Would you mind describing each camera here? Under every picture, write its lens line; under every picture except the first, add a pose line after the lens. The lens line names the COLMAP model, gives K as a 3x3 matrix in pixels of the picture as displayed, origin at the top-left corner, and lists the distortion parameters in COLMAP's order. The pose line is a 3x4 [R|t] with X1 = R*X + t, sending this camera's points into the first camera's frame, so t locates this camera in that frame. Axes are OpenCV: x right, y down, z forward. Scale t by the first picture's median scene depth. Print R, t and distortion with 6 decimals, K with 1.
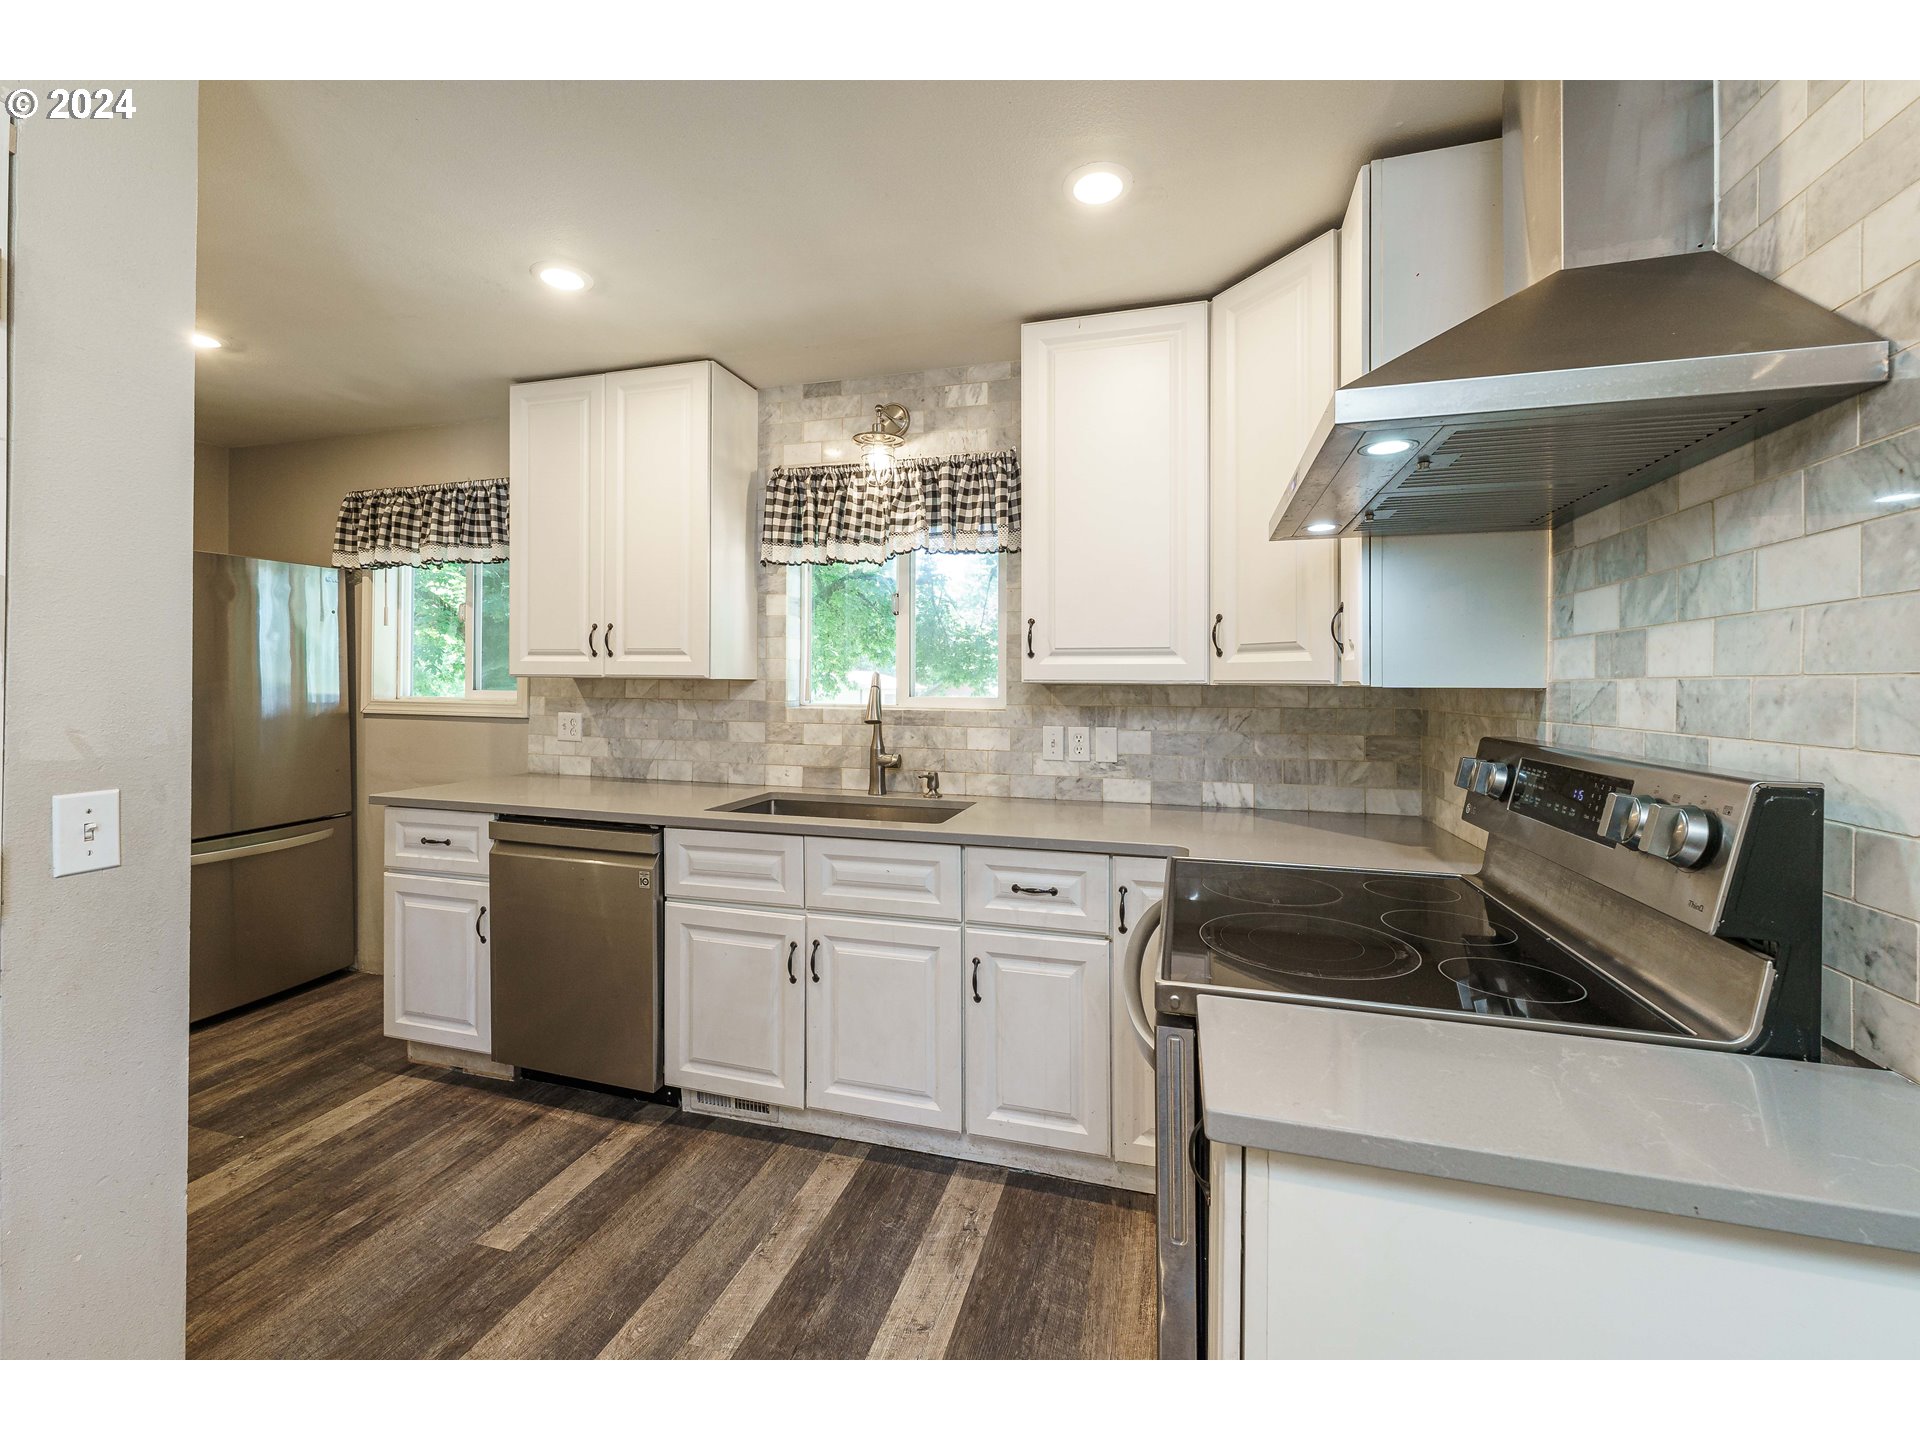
lens RADIAL K [[788.1, 0, 954.5], [0, 788.1, 680.8], [0, 0, 1]] dist [0.003139, -0.000160]
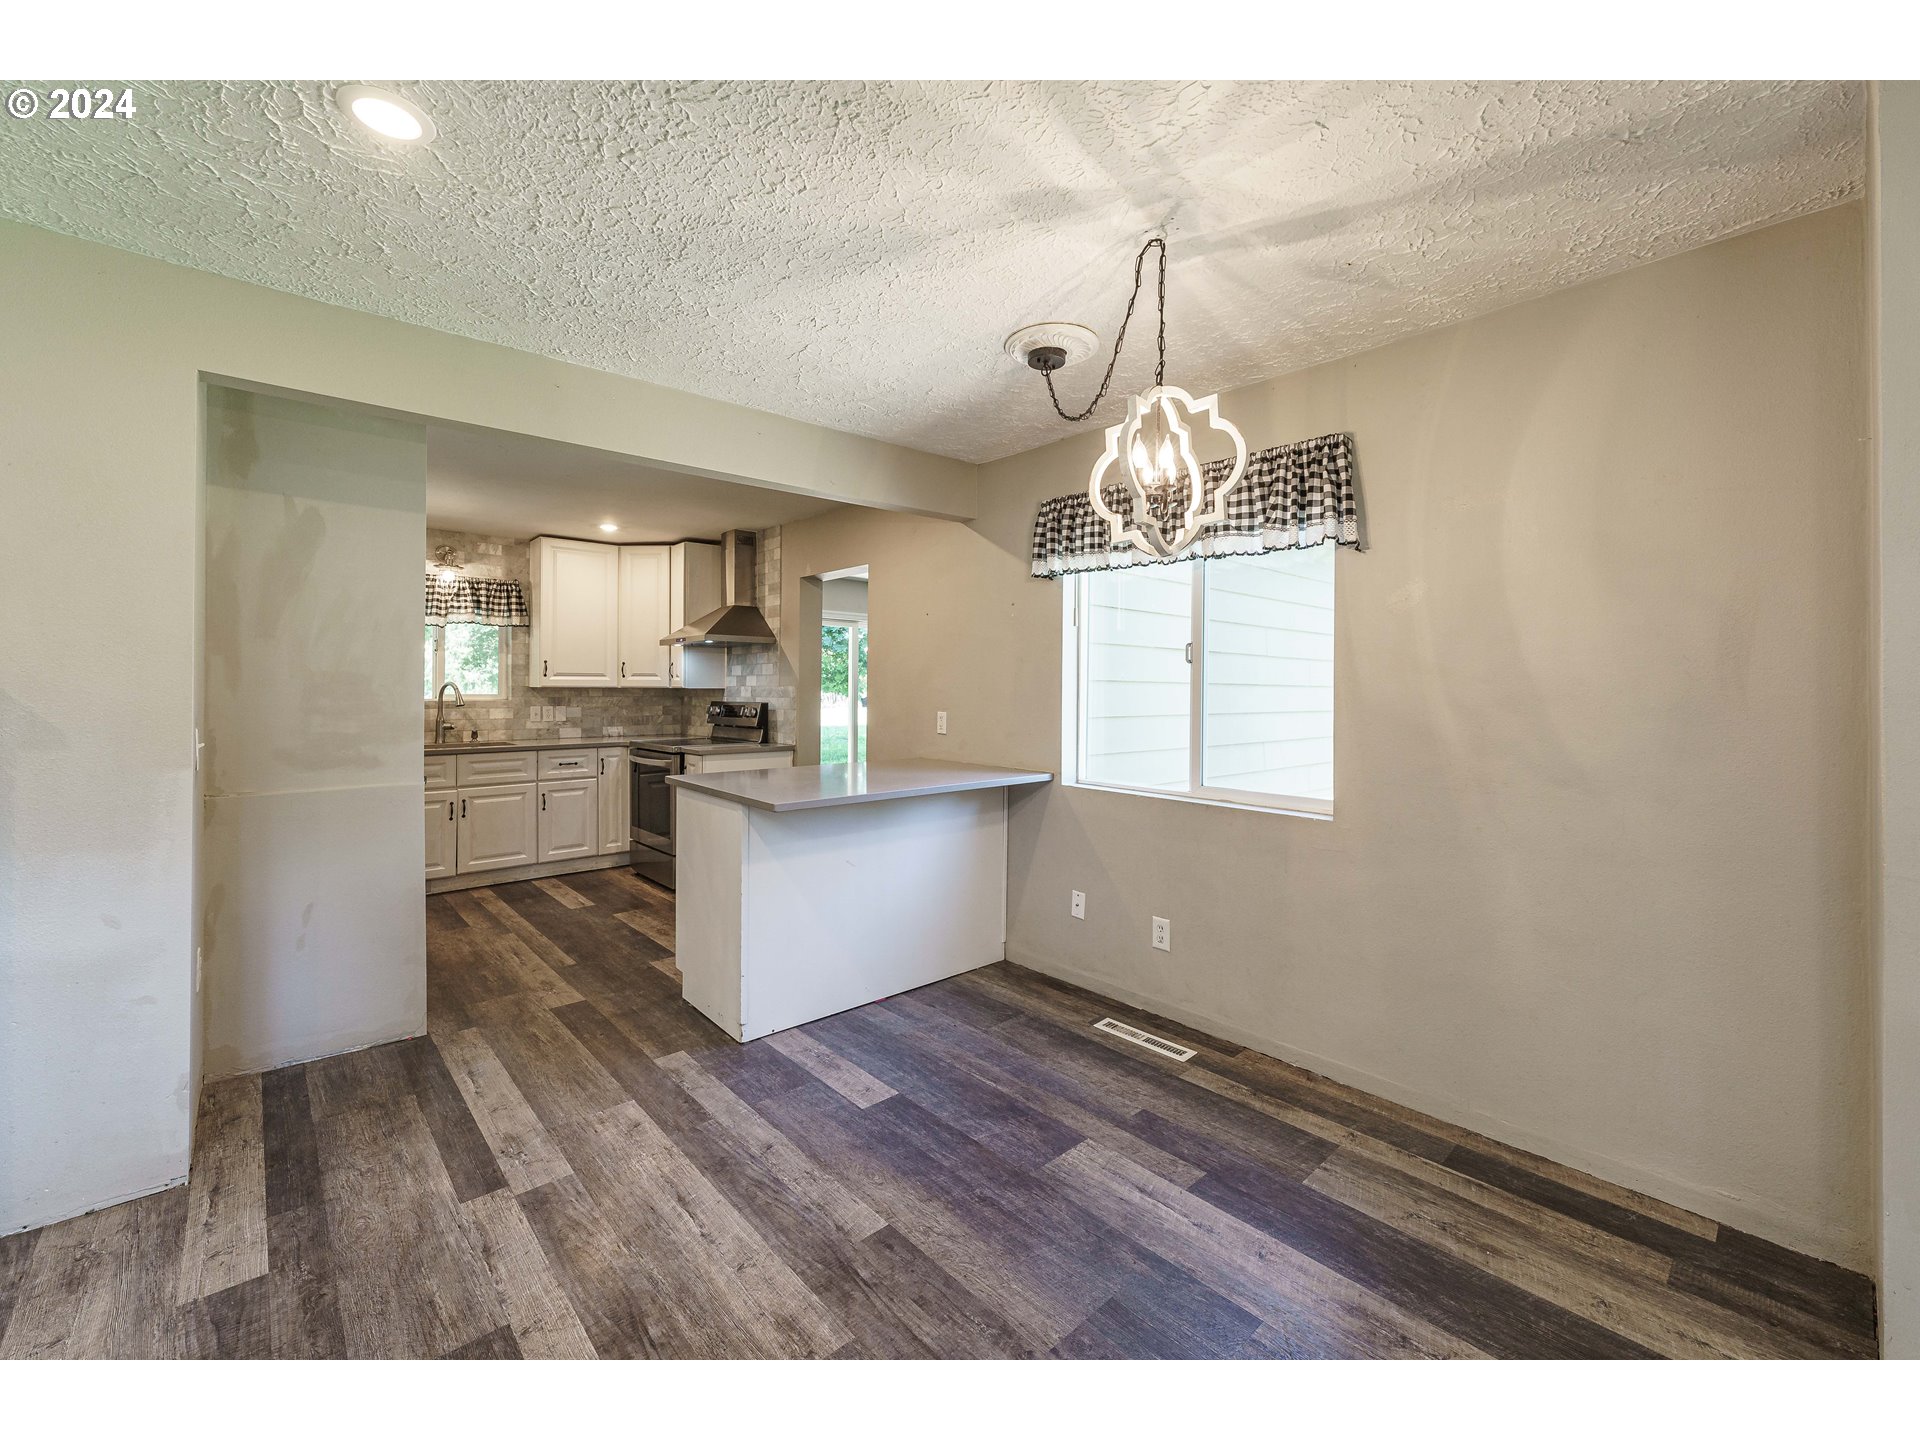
lens RADIAL K [[788.1, 0, 957.5], [0, 788.1, 700.5], [0, 0, 1]] dist [0.003139, -0.000160]
pose [[0.529071, -0.013278, 0.848474, -1.164872], [-0.002908, 0.999843, 0.017460, -0.001078], [-0.848573, -0.011705, 0.528949, -1.219491]]
